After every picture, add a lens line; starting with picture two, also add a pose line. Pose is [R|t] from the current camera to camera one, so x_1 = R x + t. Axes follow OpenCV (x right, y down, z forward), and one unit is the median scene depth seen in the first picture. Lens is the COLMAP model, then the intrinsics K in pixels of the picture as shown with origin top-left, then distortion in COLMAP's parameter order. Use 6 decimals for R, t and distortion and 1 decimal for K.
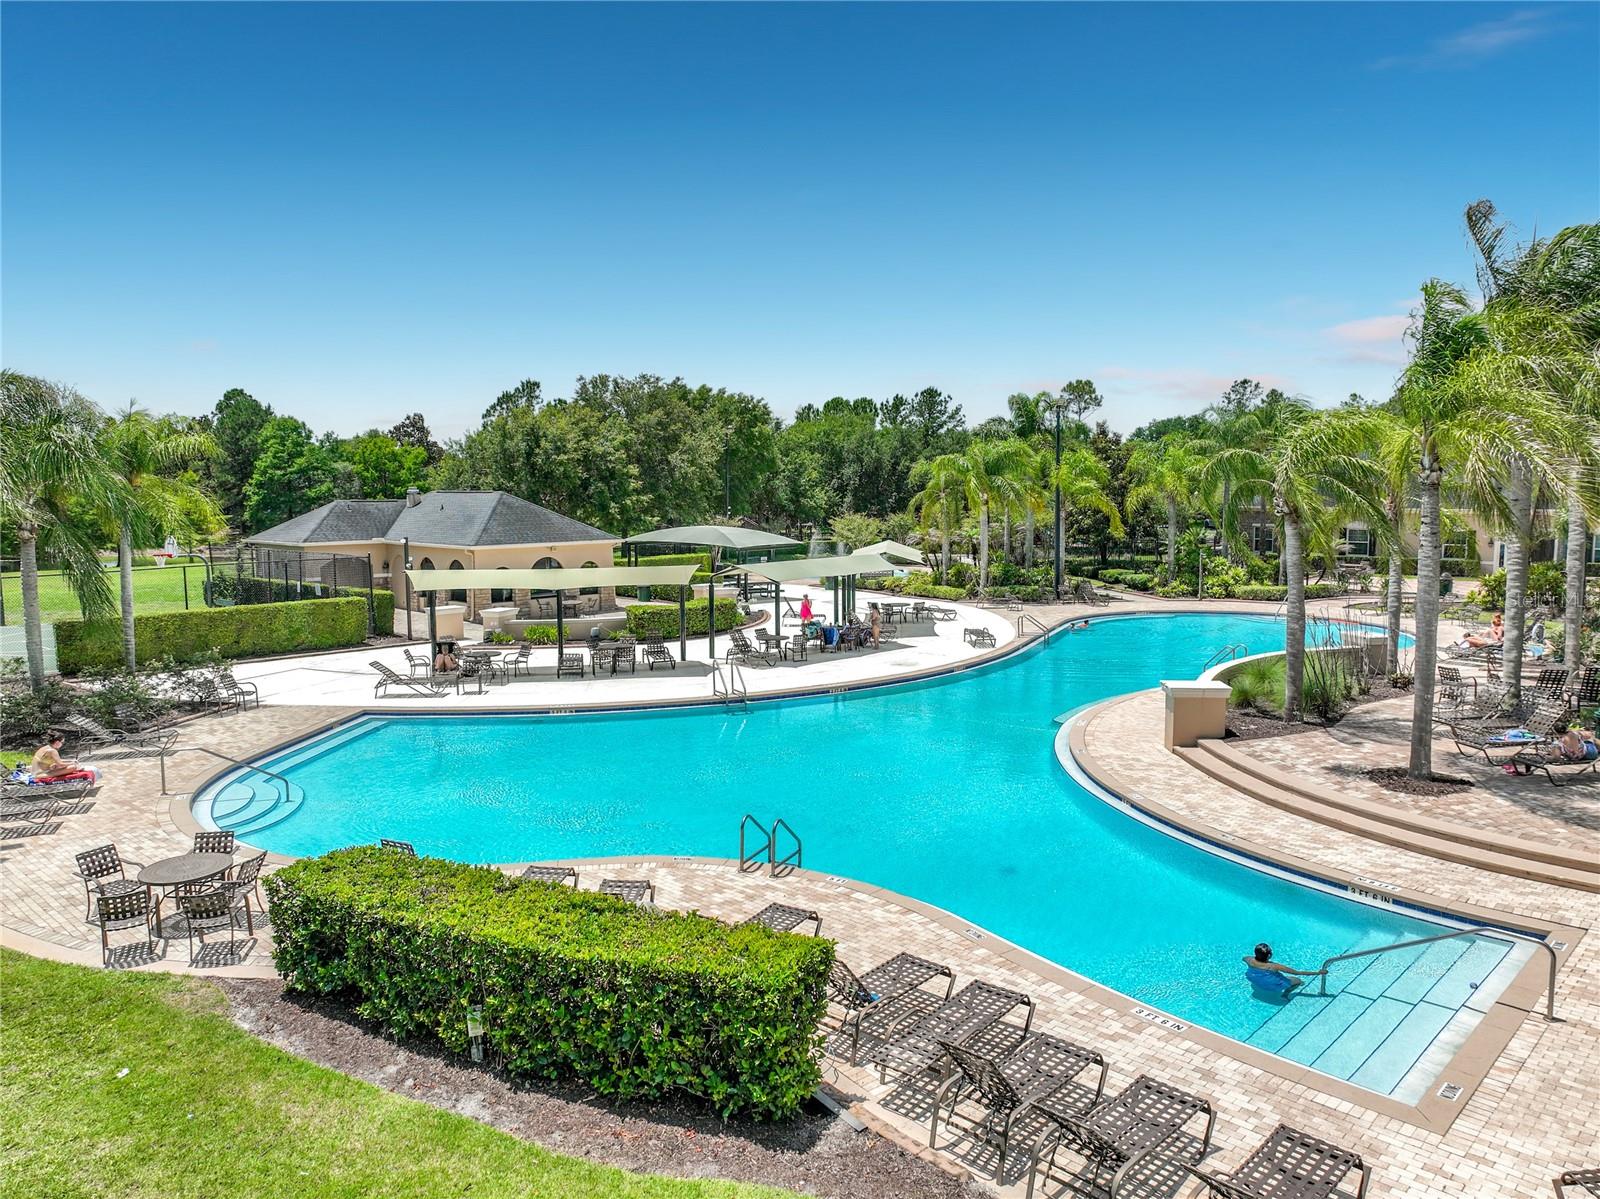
lens RADIAL K [[1122.9, 0, 801.5], [0, 1122.9, 595.6], [0, 0, 1]] dist [0.001897, 0.007591]
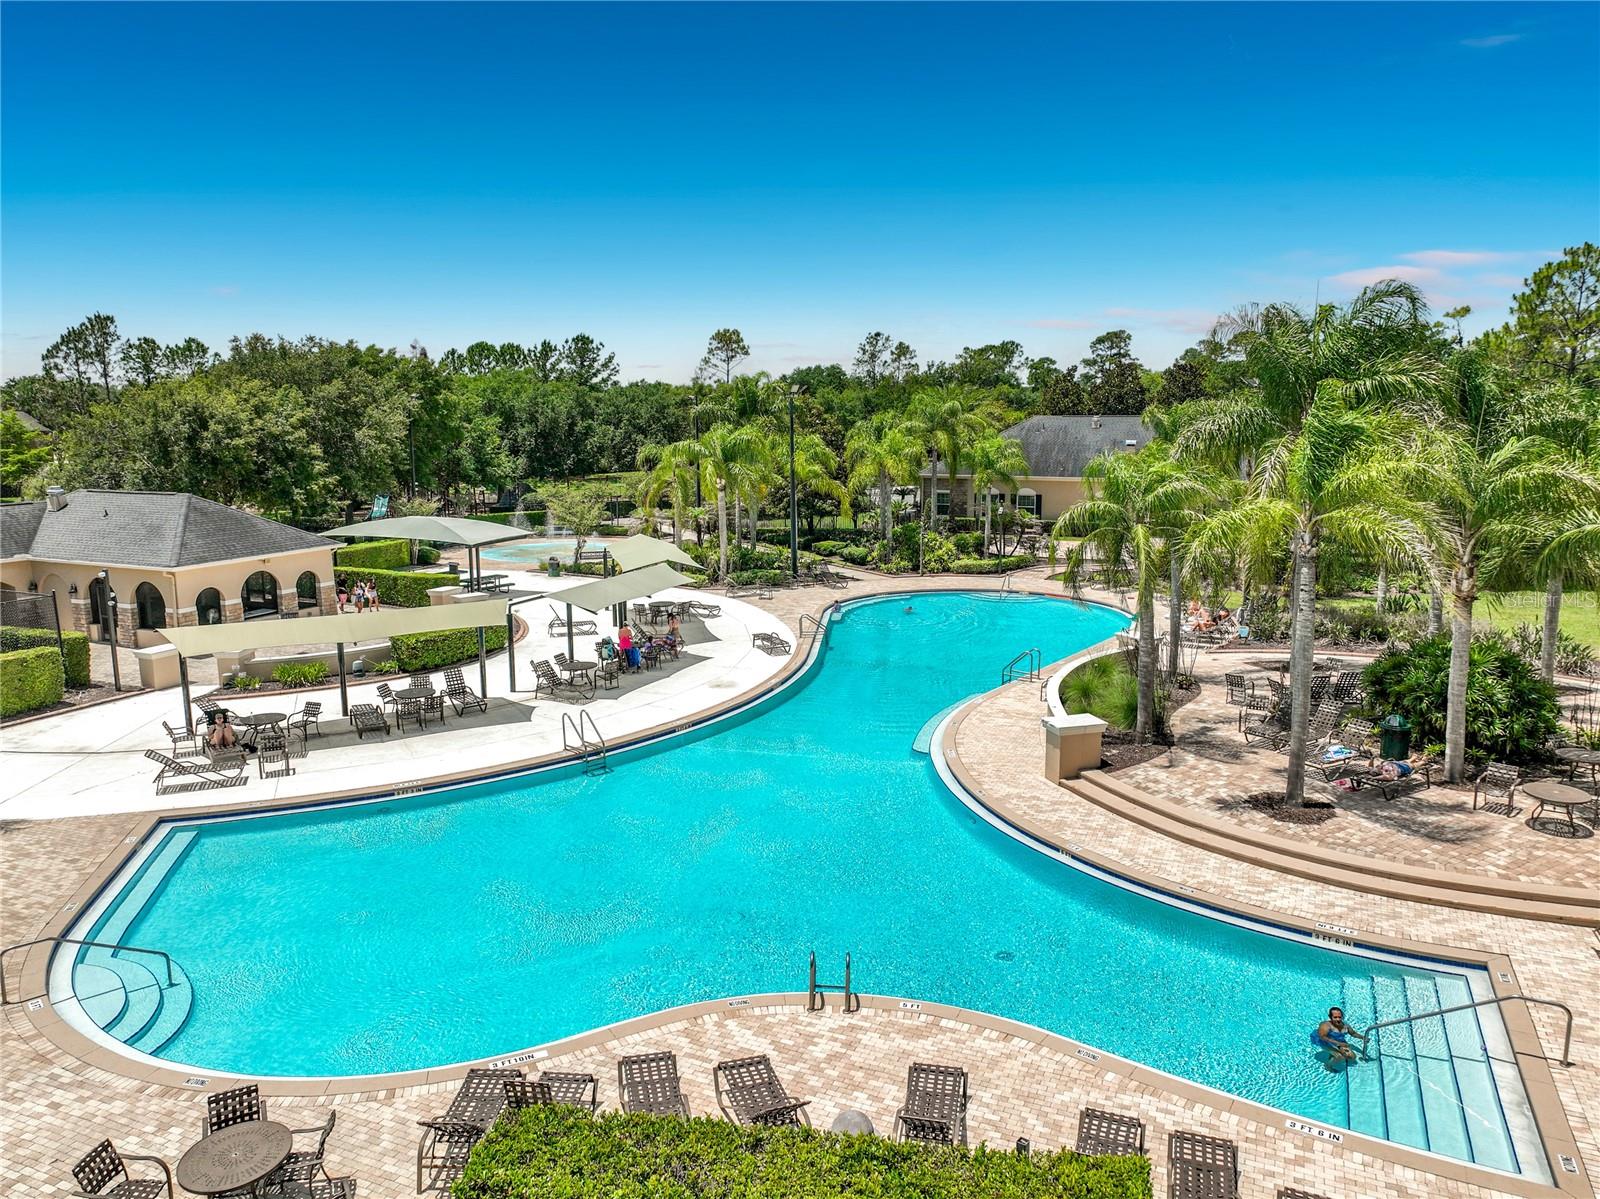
lens RADIAL K [[1122.9, 0, 802.6], [0, 1122.9, 603.2], [0, 0, 1]] dist [0.001897, 0.007591]
pose [[0.939337, -0.058321, 0.338001, -0.114778], [0.033846, 0.996390, 0.077861, -0.056917], [-0.341322, -0.061697, 0.937919, 0.033598]]
